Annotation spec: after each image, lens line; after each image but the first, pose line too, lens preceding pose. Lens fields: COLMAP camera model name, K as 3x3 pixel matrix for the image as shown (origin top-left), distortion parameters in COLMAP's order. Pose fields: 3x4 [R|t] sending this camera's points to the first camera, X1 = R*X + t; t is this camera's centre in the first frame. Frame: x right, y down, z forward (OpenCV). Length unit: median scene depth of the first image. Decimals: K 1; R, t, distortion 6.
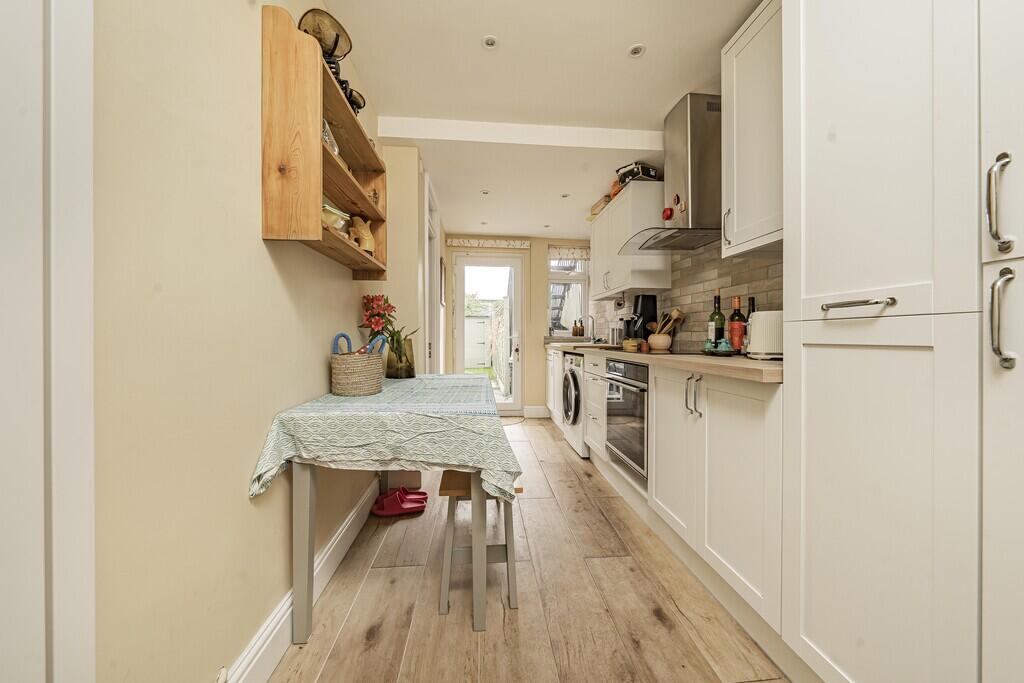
lens RADIAL K [[354.8, 0, 512.4], [0, 354.8, 337.6], [0, 0, 1]] dist [0.000262, 0.000010]
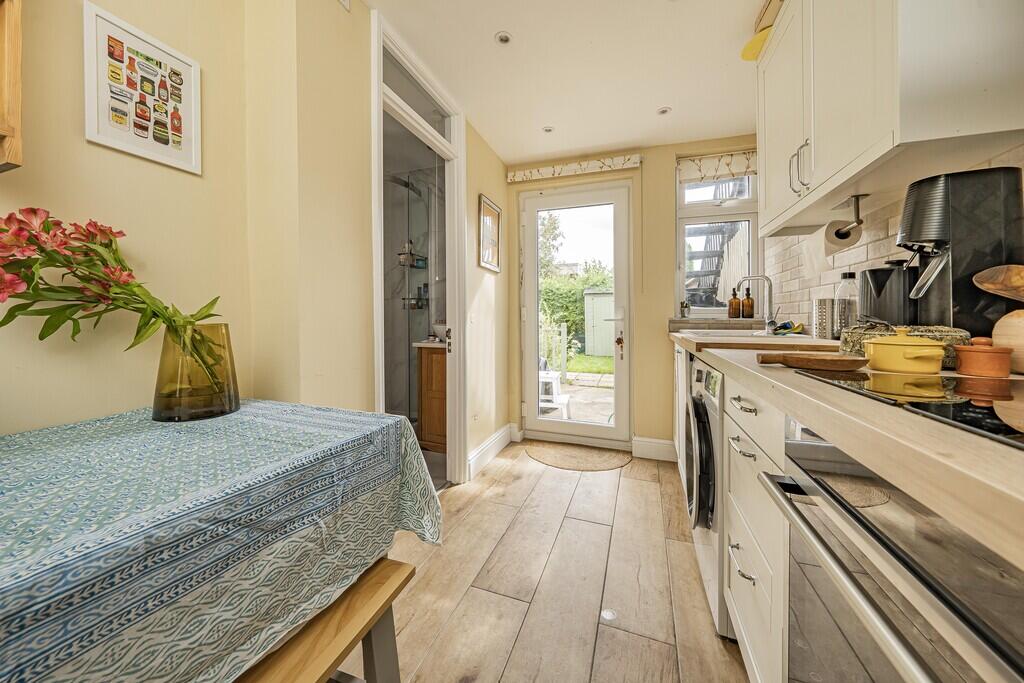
lens RADIAL K [[366.5, 0, 507.0], [0, 366.5, 316.9], [0, 0, 1]] dist [-0.000720, -0.000095]
pose [[0.903980, -0.001959, -0.427570, 0.120146], [-0.000215, 0.999987, -0.005038, -0.002617], [0.427574, 0.004646, 0.903968, 0.408984]]
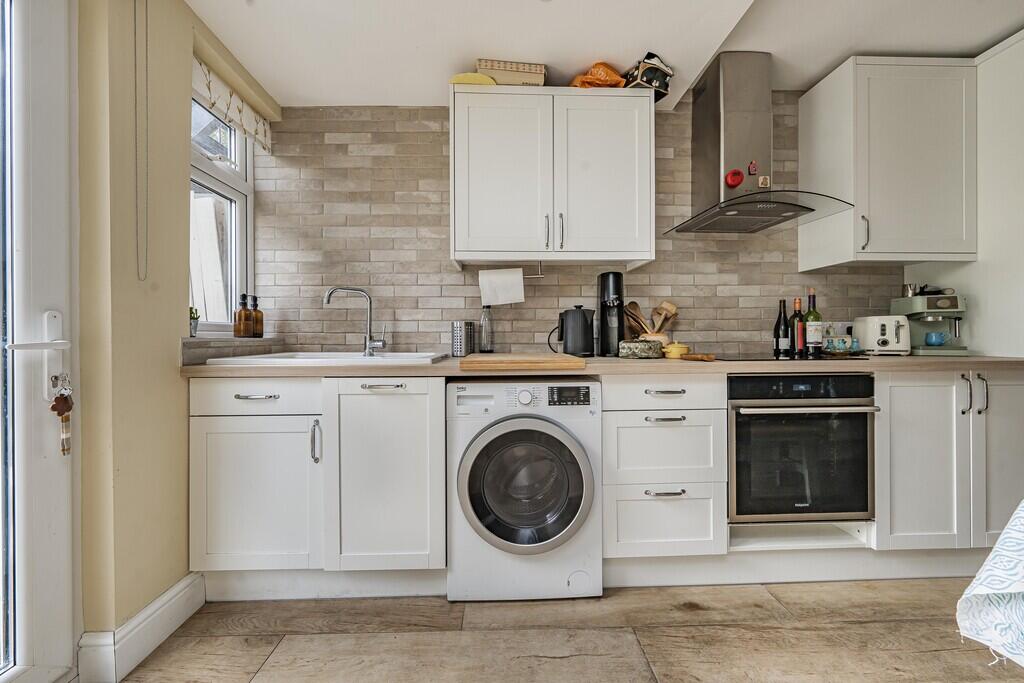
lens RADIAL K [[354.8, 0, 512.4], [0, 354.8, 337.6], [0, 0, 1]] dist [0.000262, 0.000010]
pose [[0.052860, 0.000016, 0.998602, -0.206630], [0.005428, 0.999985, -0.000304, -0.001505], [-0.998587, 0.005437, 0.052860, 0.819365]]
